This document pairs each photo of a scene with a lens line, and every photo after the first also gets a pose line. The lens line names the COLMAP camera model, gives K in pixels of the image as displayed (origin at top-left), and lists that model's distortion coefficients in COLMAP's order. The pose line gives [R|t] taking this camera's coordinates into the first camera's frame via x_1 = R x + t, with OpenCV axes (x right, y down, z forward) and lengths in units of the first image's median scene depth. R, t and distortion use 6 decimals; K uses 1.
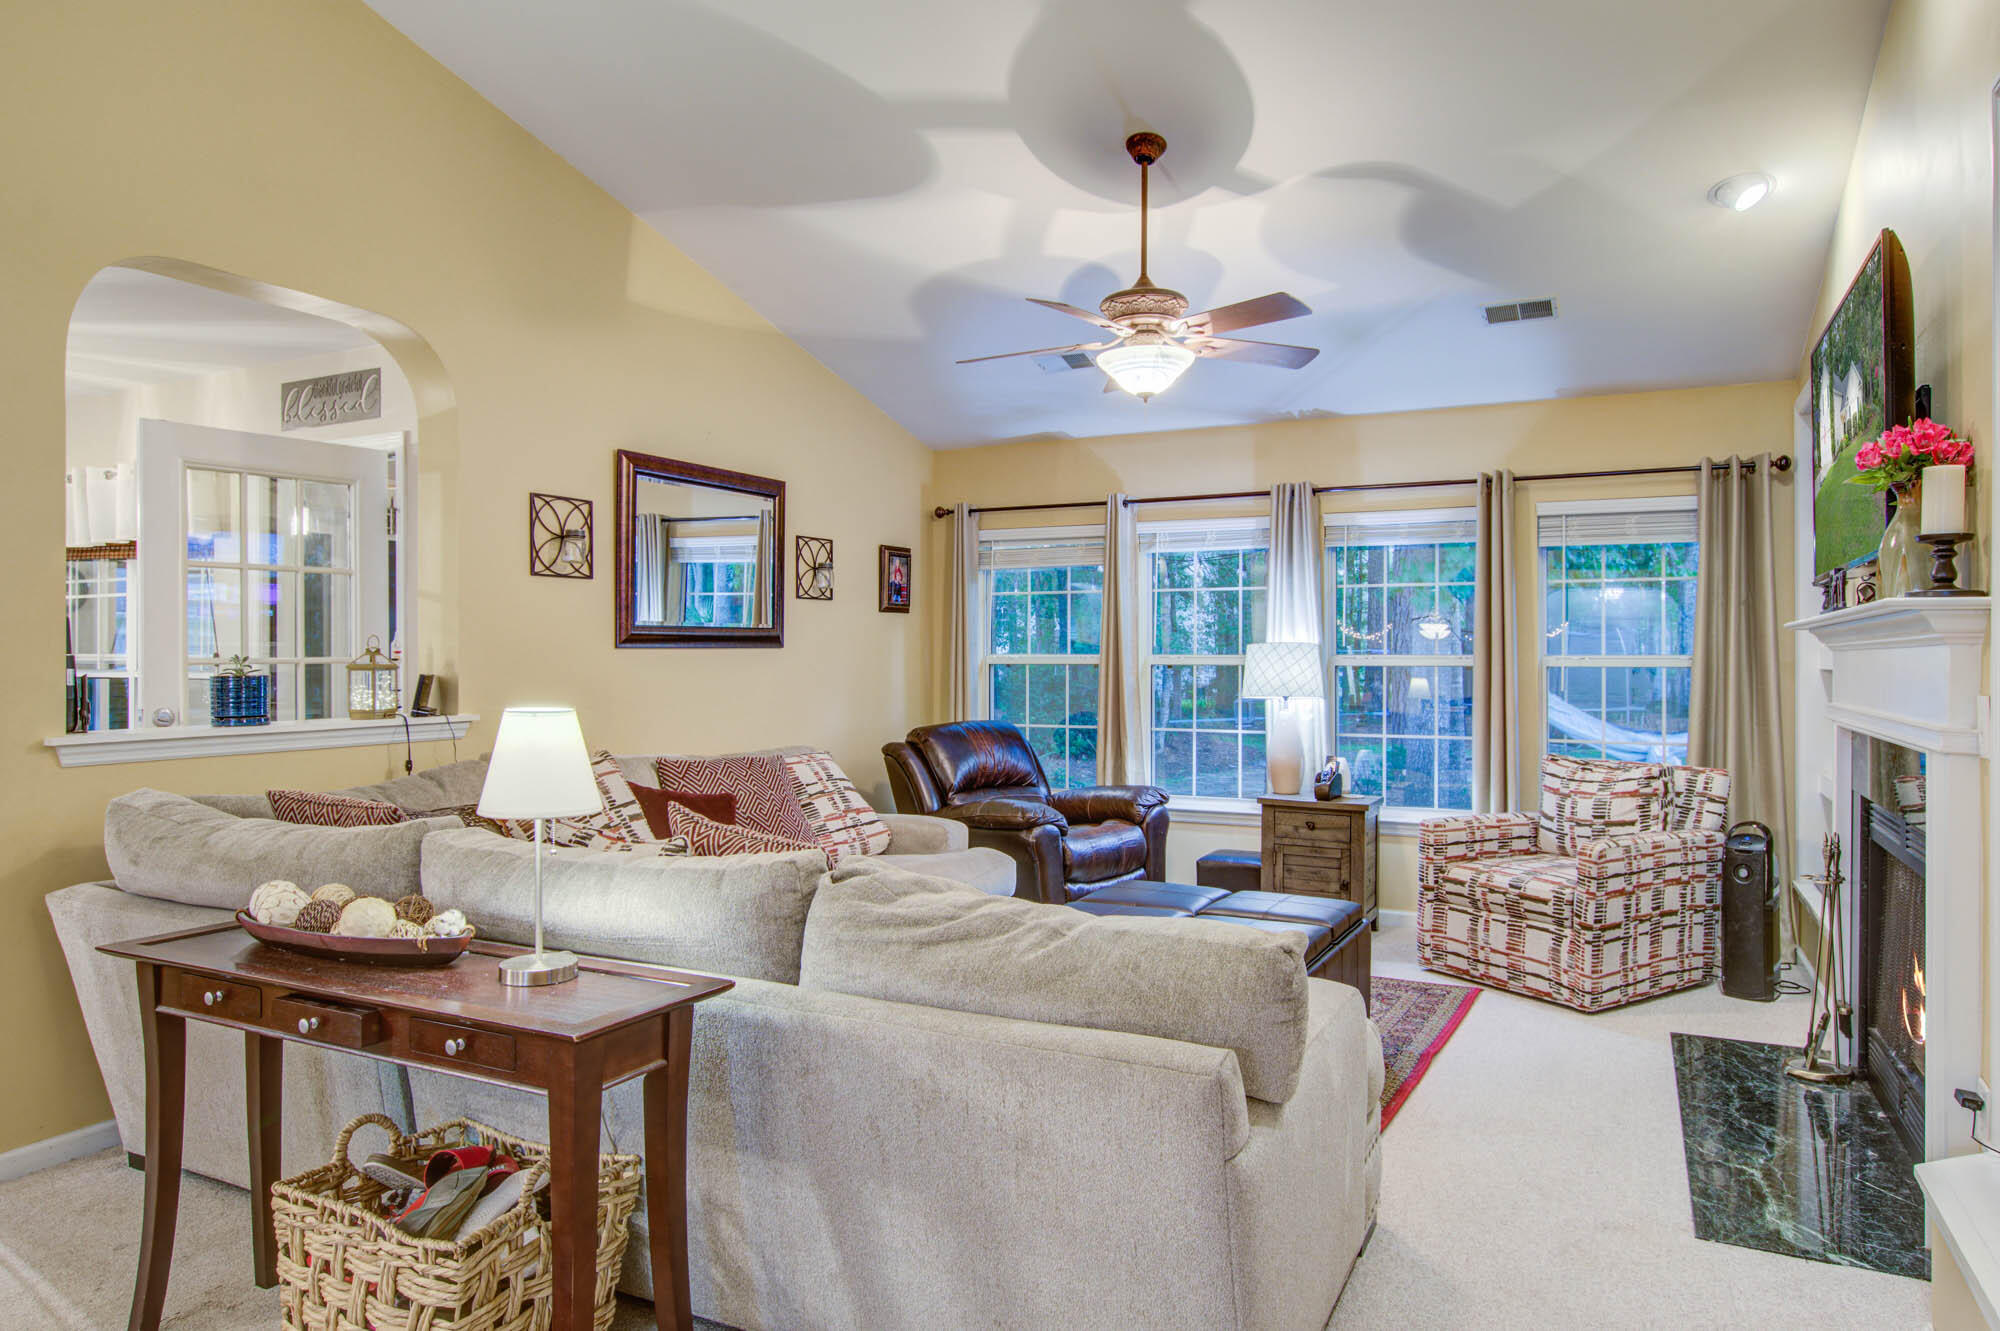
lens RADIAL K [[1239.9, 0, 1000.0], [0, 1239.9, 665.5], [0, 0, 1]] dist [-0.003250, 0.000913]
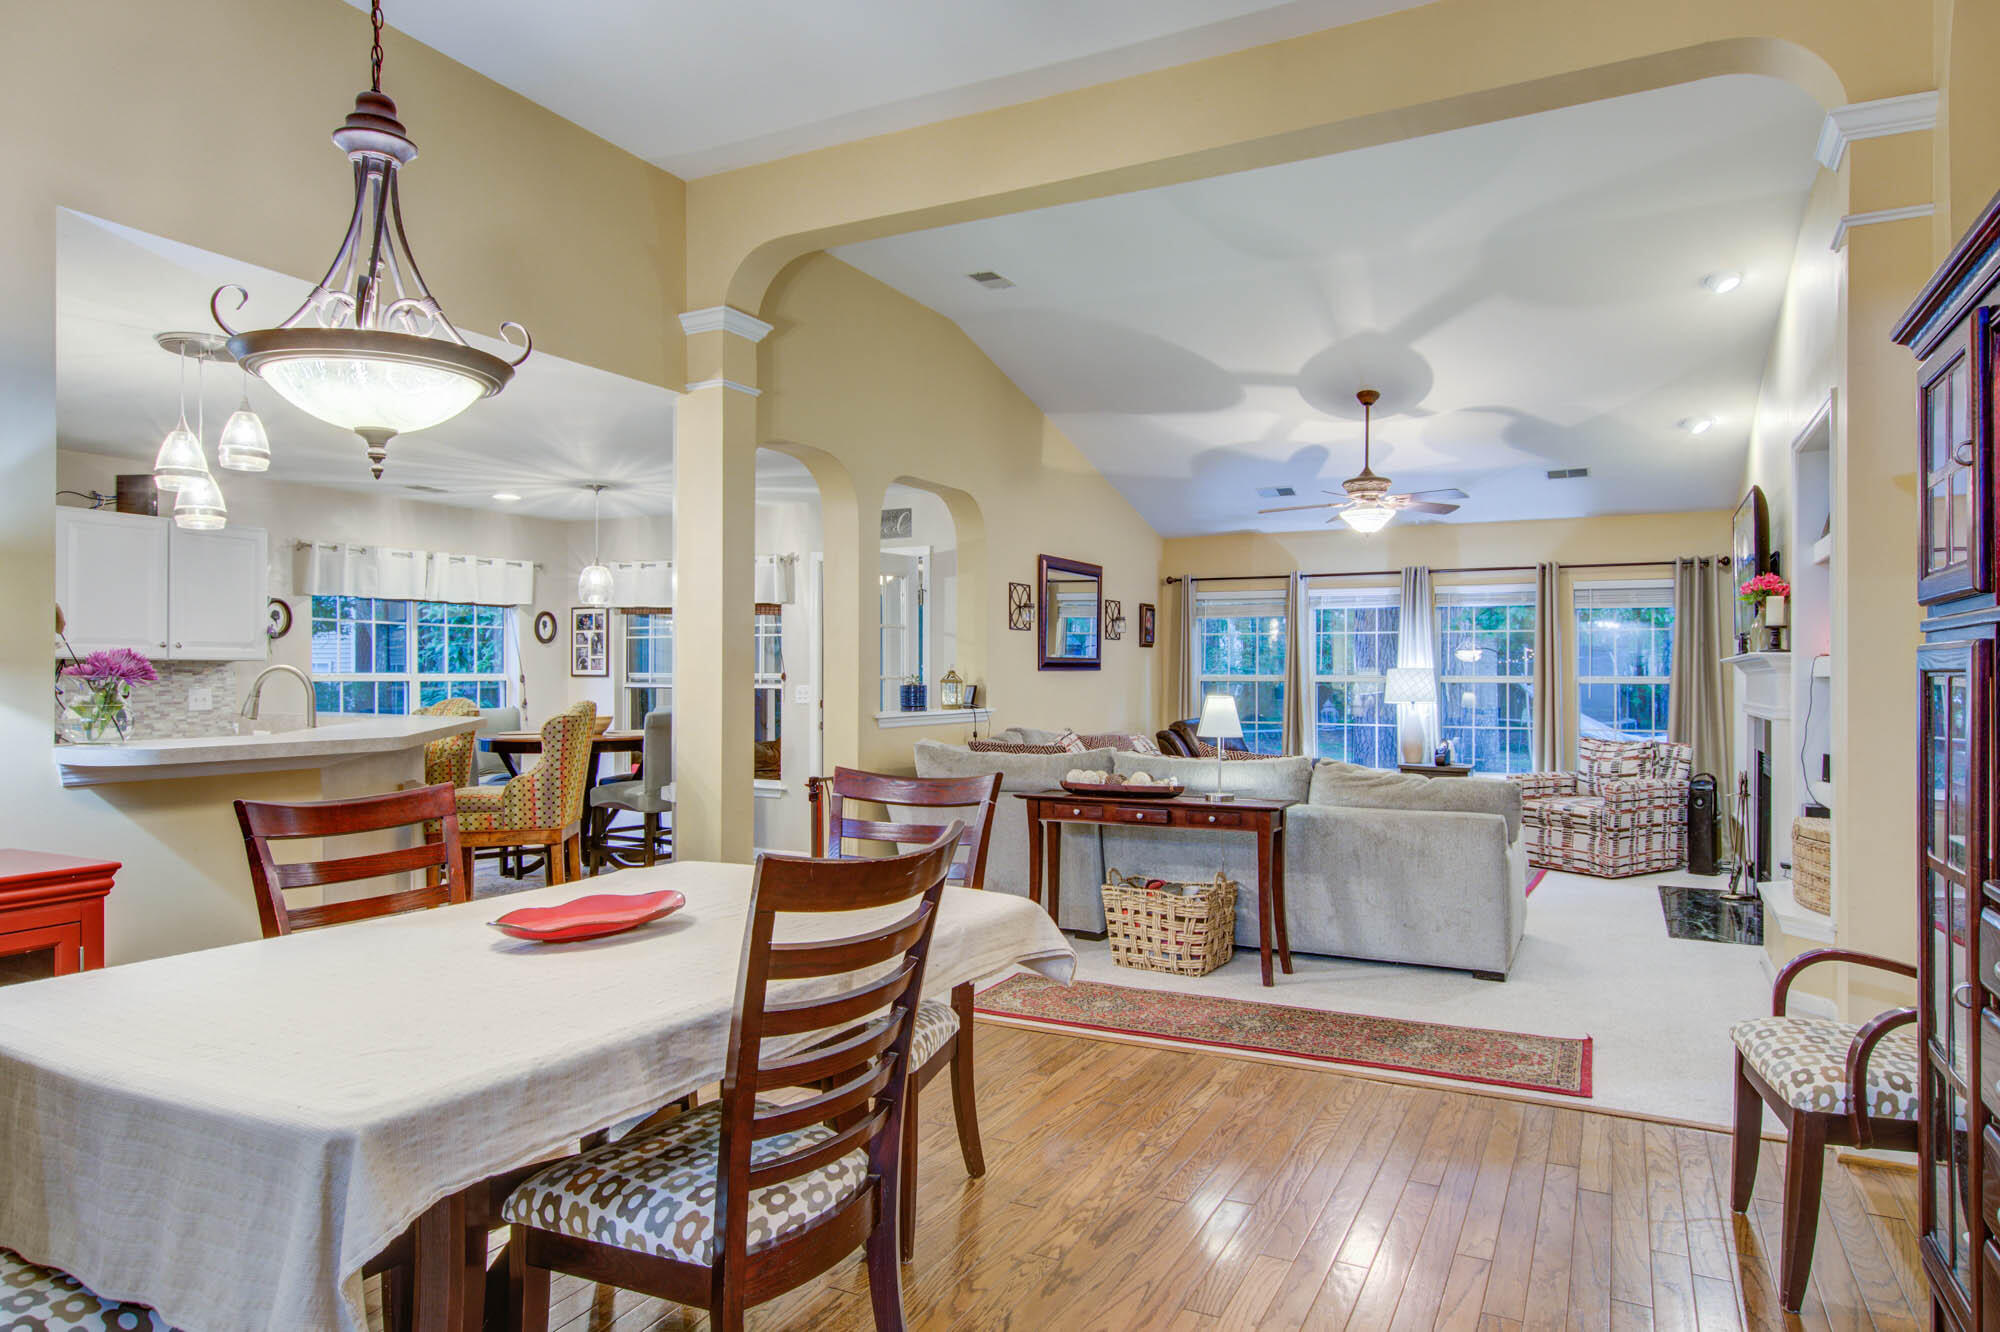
lens RADIAL K [[1225.3, 0, 1000.1], [0, 1225.3, 677.0], [0, 0, 1]] dist [0.017543, -0.000202]
pose [[0.999980, 0.002405, 0.005792, -0.381761], [-0.002371, 0.999979, -0.005962, 0.004865], [-0.005807, 0.005948, 0.999965, -0.705857]]
